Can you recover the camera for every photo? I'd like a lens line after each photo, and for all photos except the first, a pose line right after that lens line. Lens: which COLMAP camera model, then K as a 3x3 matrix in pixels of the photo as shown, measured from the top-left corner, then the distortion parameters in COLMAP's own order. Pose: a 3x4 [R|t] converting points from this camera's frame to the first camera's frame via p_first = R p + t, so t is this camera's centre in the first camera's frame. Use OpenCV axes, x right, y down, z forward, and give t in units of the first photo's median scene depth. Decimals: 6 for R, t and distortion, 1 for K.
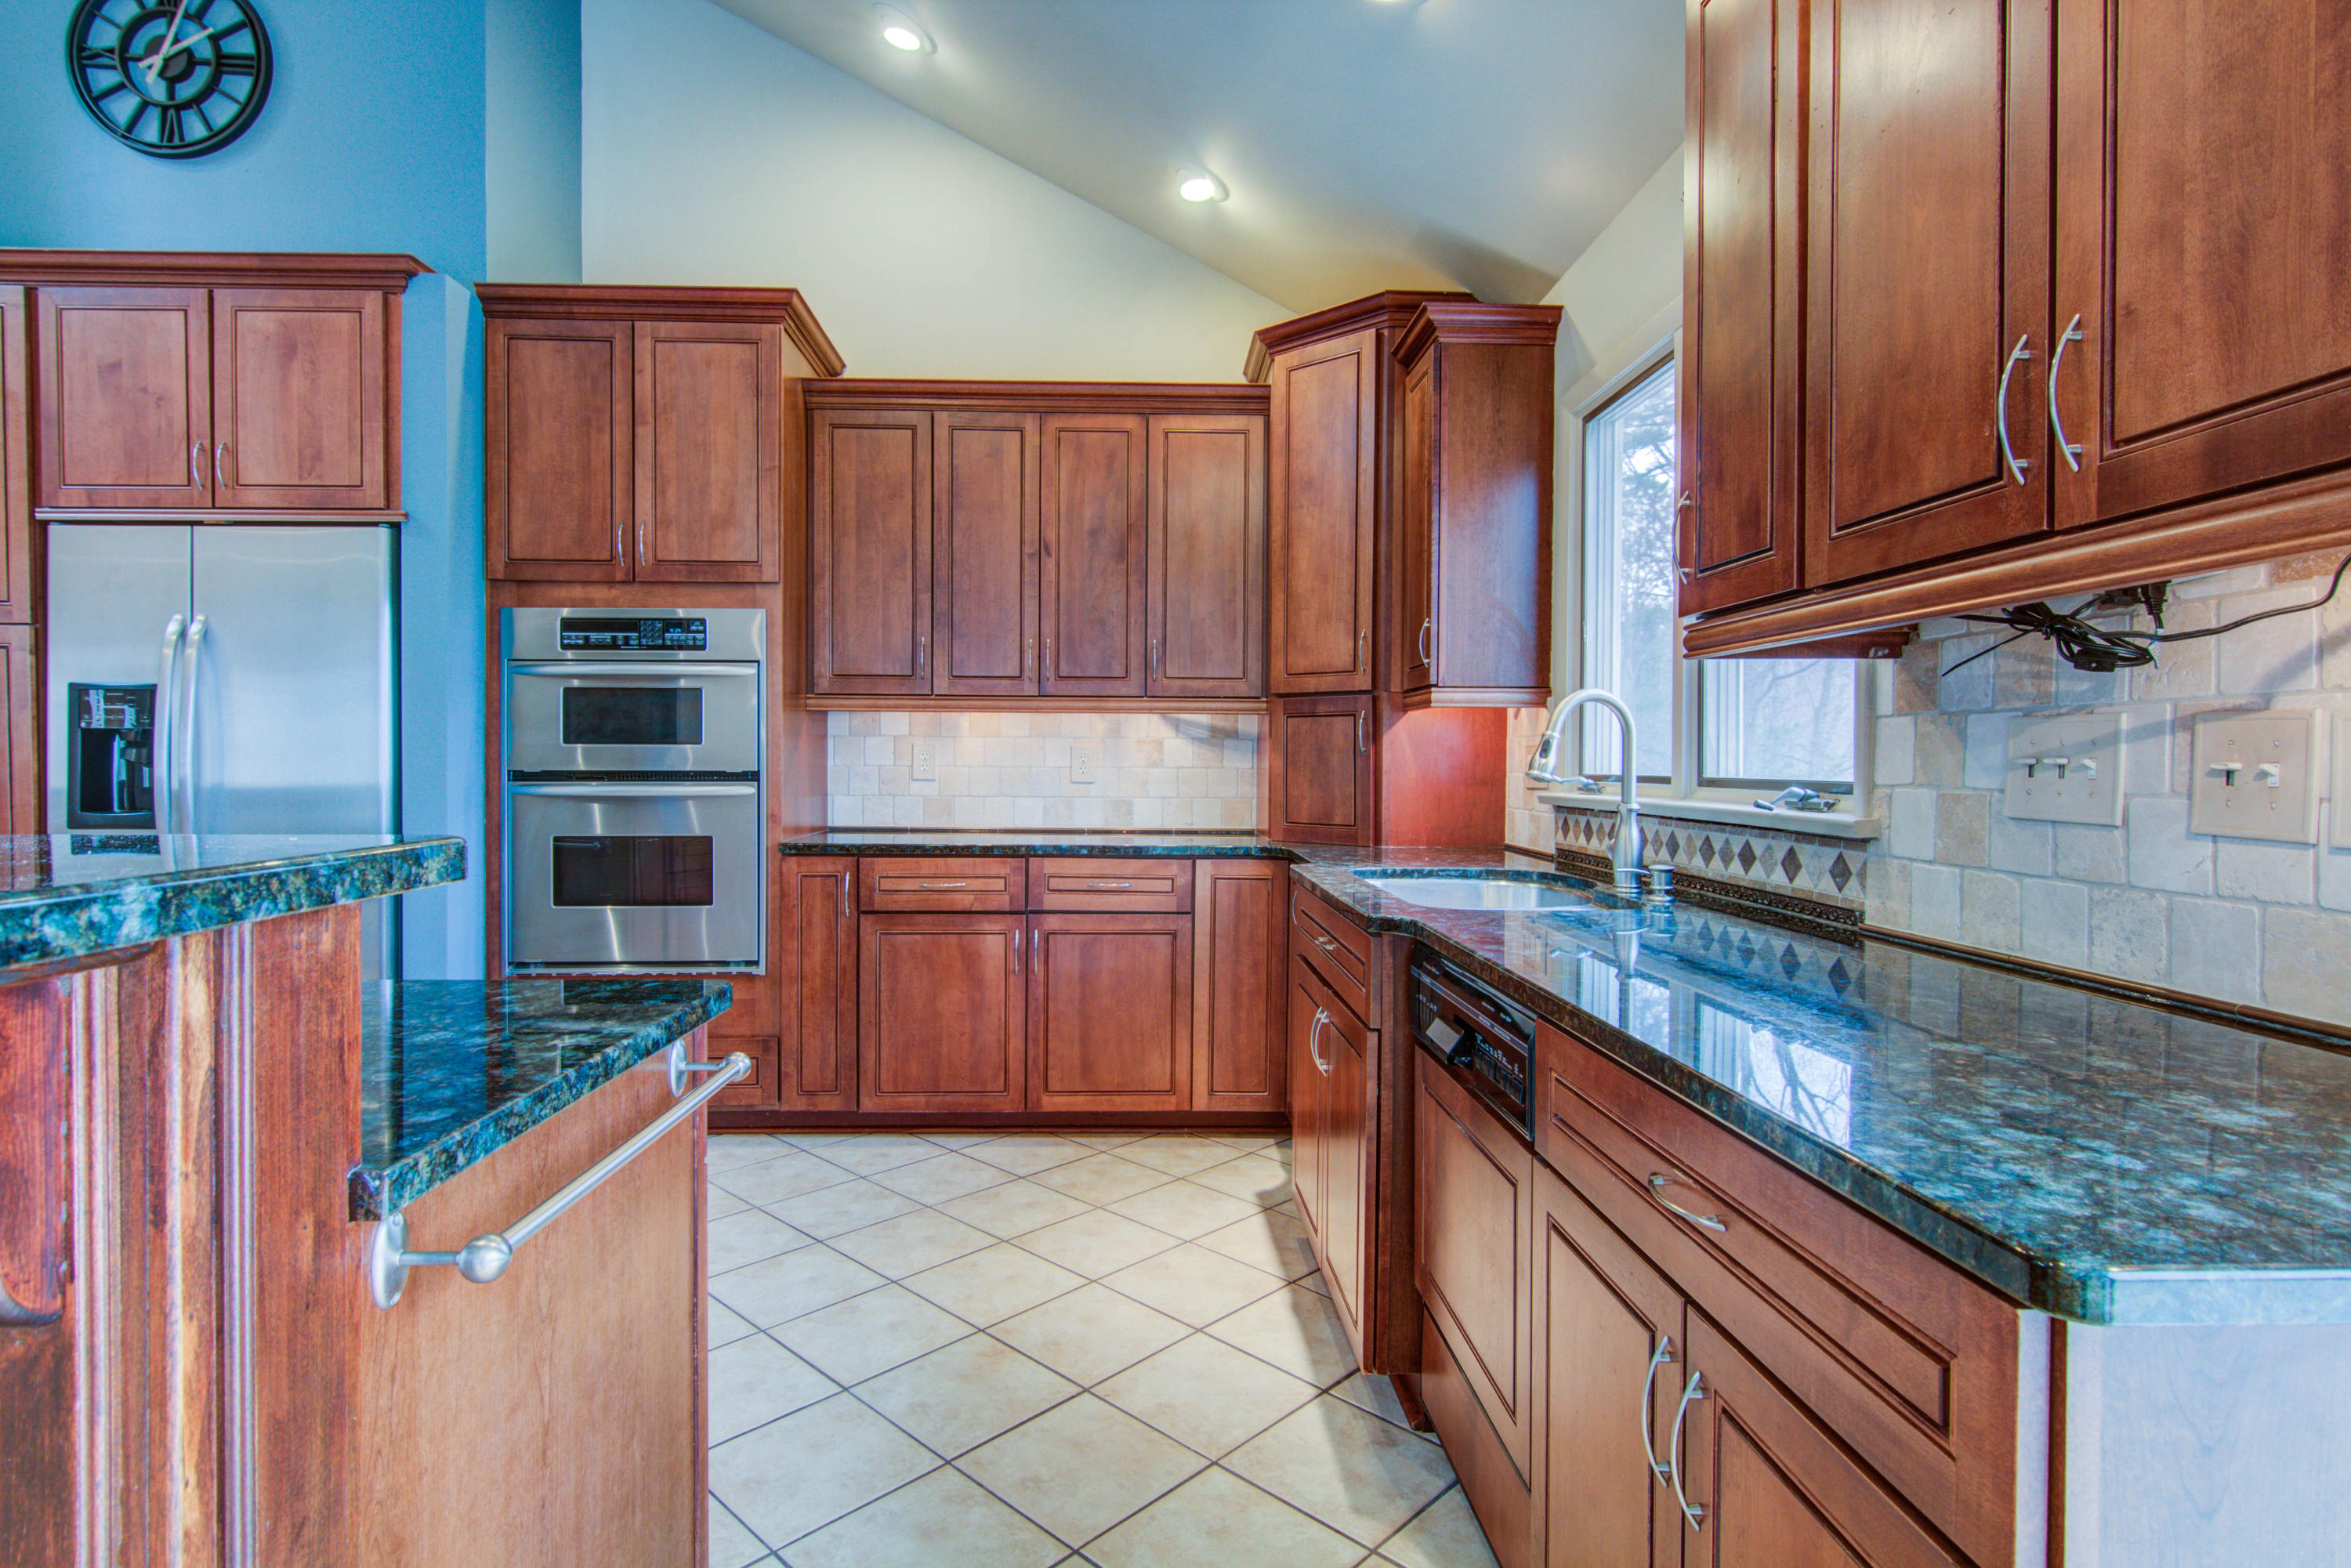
lens RADIAL K [[1178.5, 0, 1160.7], [0, 1178.5, 779.2], [0, 0, 1]] dist [0.003762, -0.003072]
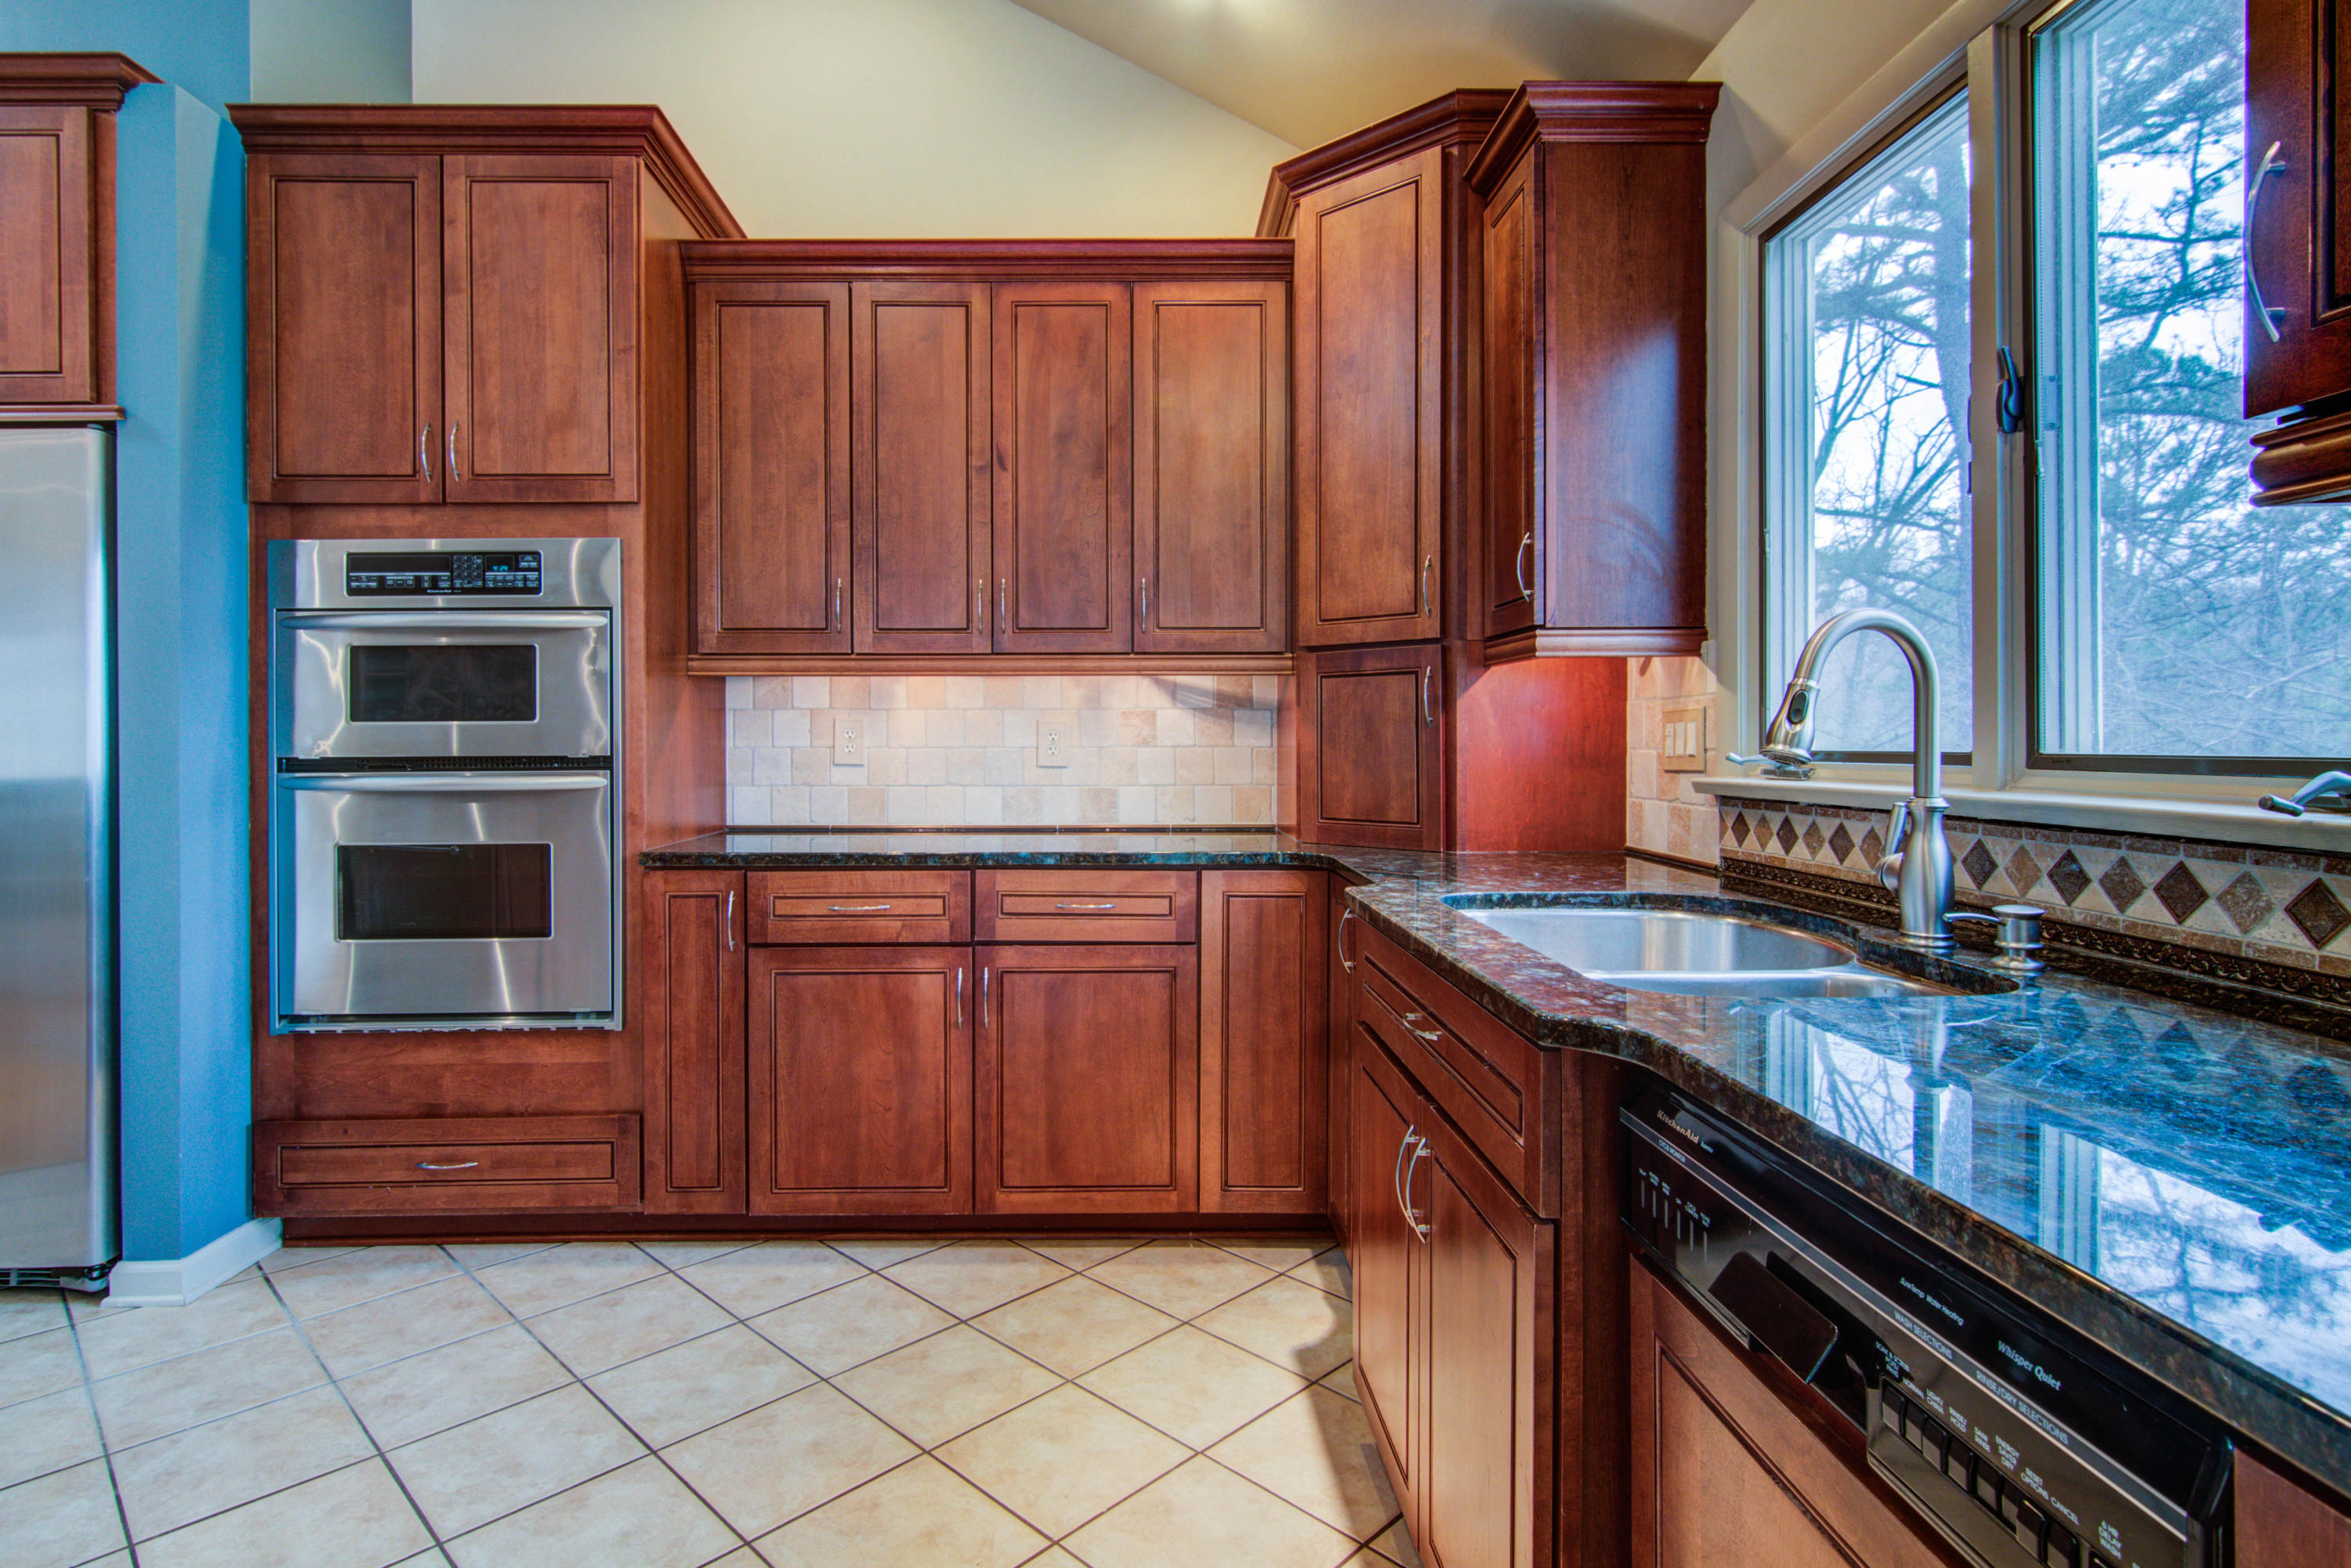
lens RADIAL K [[1194.2, 0, 1124.9], [0, 1194.2, 747.3], [0, 0, 1]] dist [0.000730, -0.000840]
pose [[0.999677, -0.008436, -0.023964, 0.000369], [0.008190, 0.999913, -0.010308, -0.001700], [0.024049, 0.010109, 0.999660, 0.255425]]
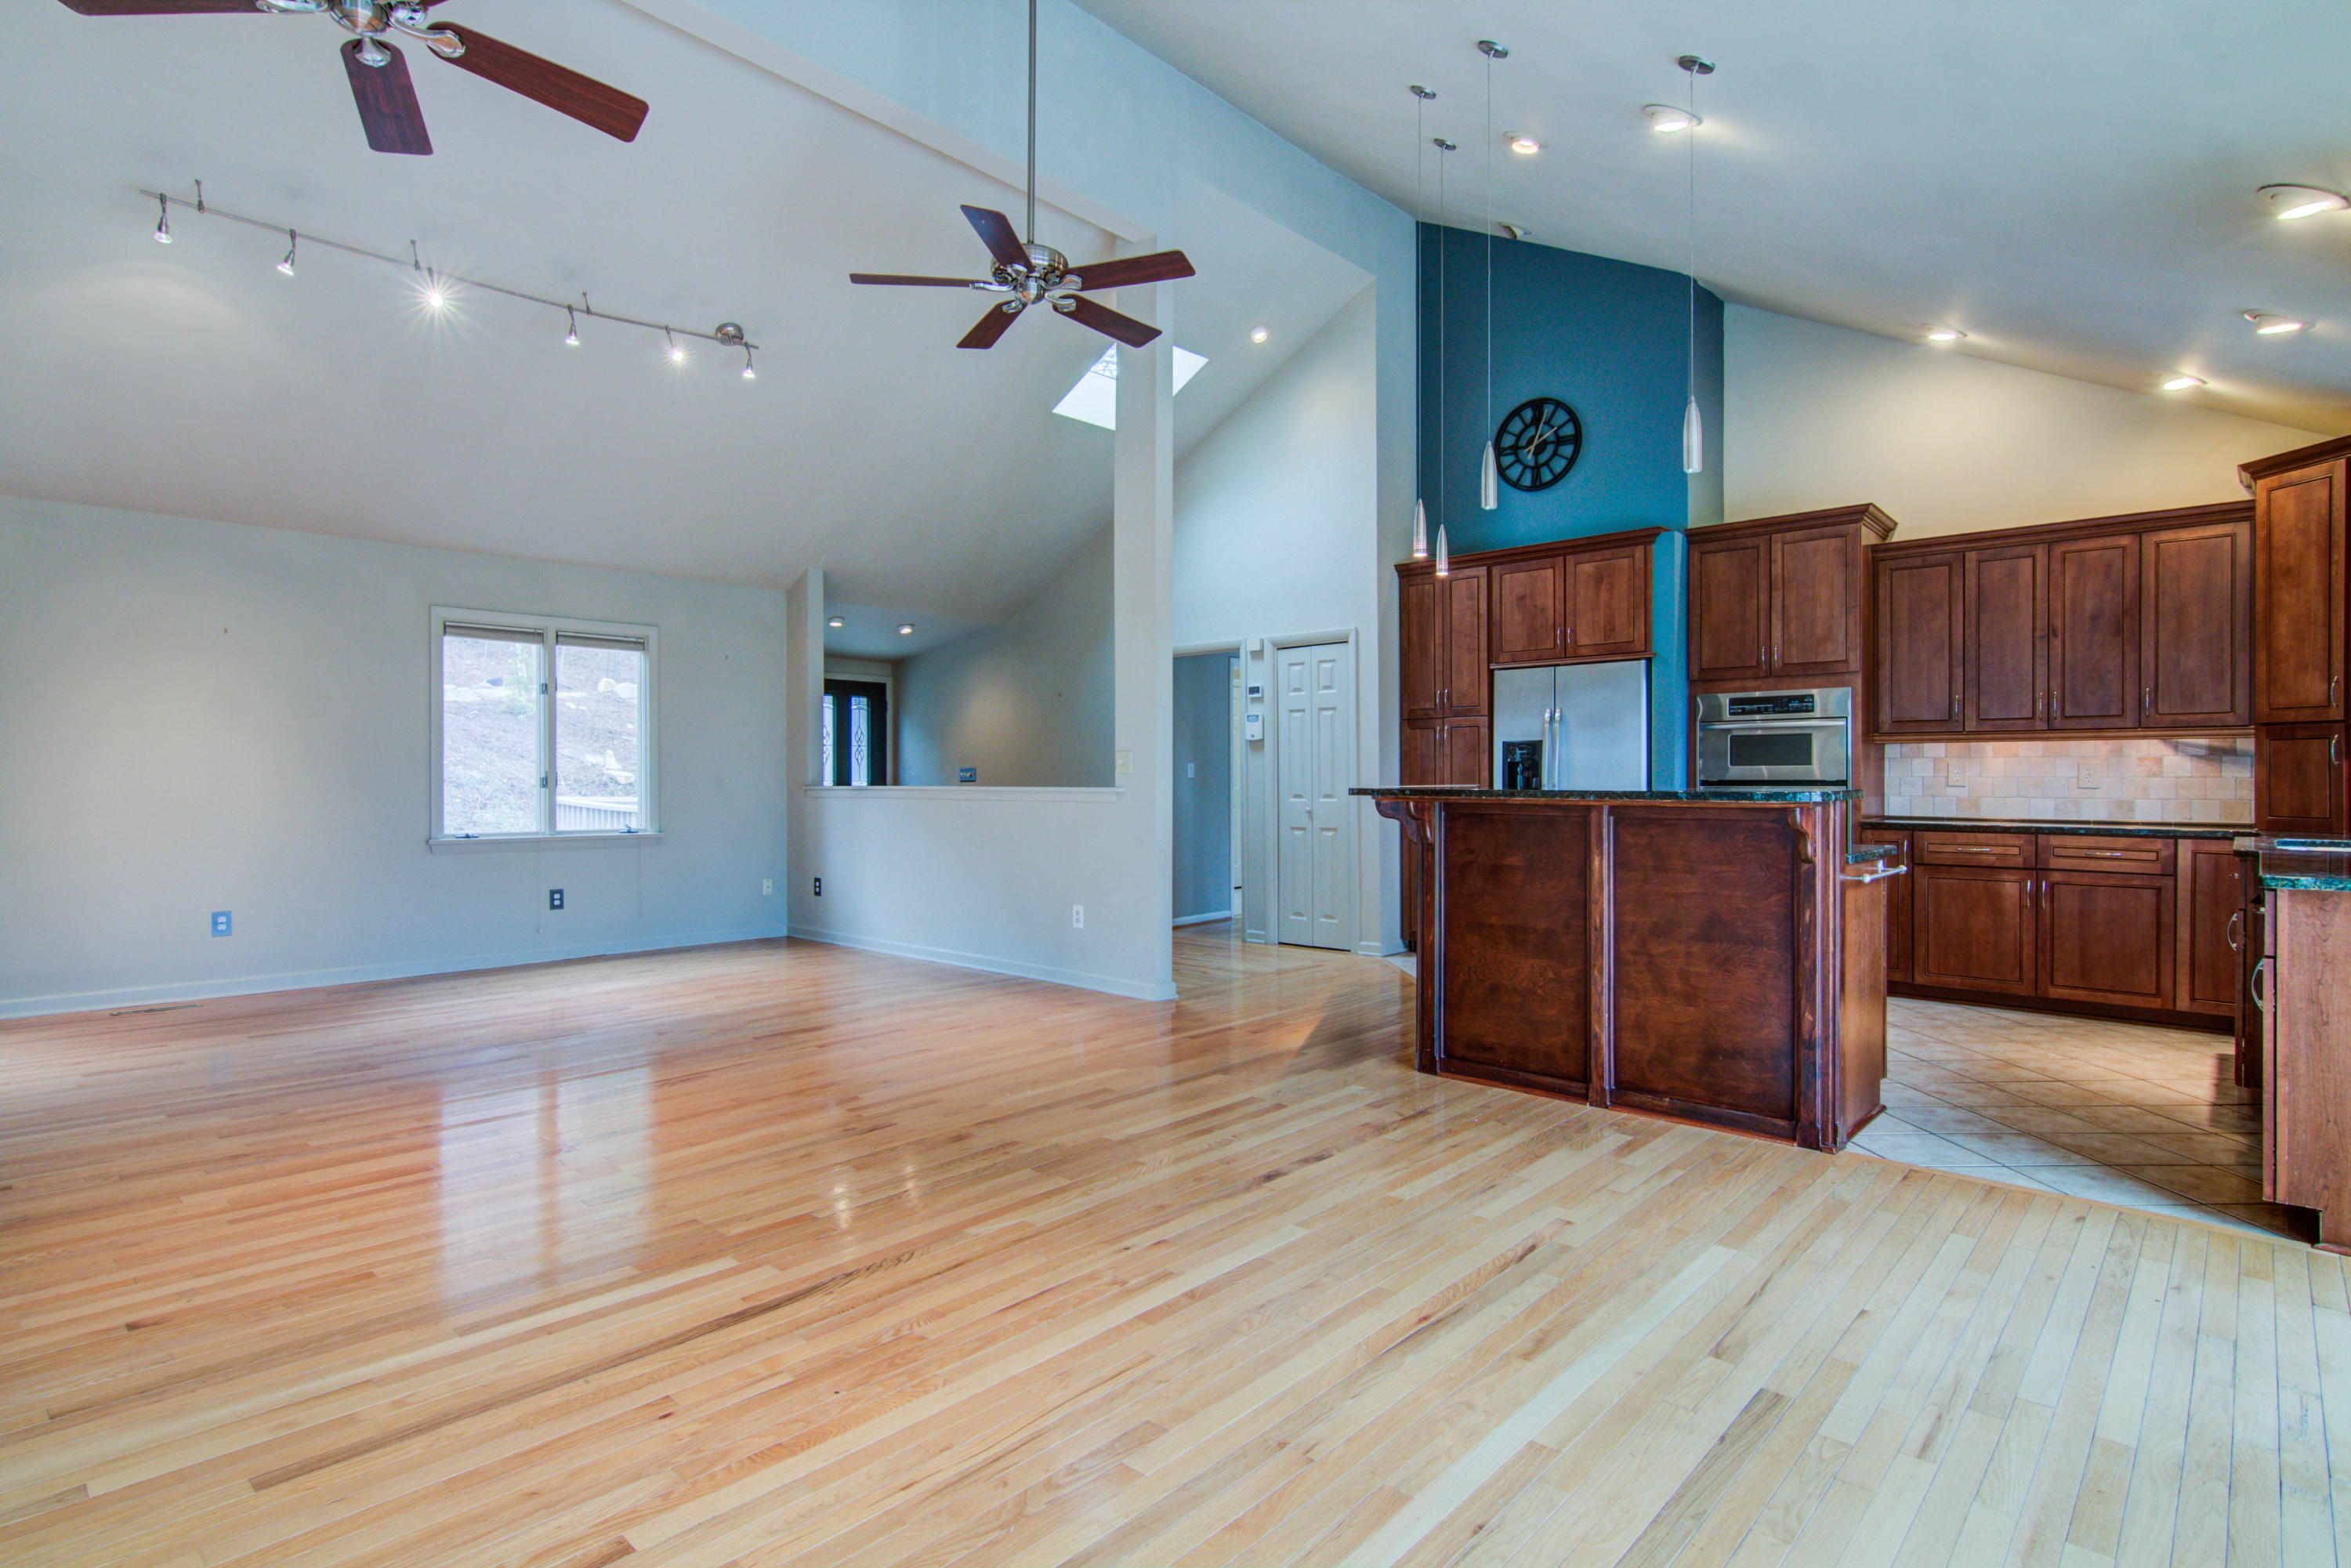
lens RADIAL K [[1178.5, 0, 1160.7], [0, 1178.5, 779.2], [0, 0, 1]] dist [0.003762, -0.003072]
pose [[0.712409, -0.003493, -0.701756, 0.161479], [-0.005755, 0.999925, -0.010819, 0.016793], [0.701741, 0.011746, 0.712335, -0.958019]]
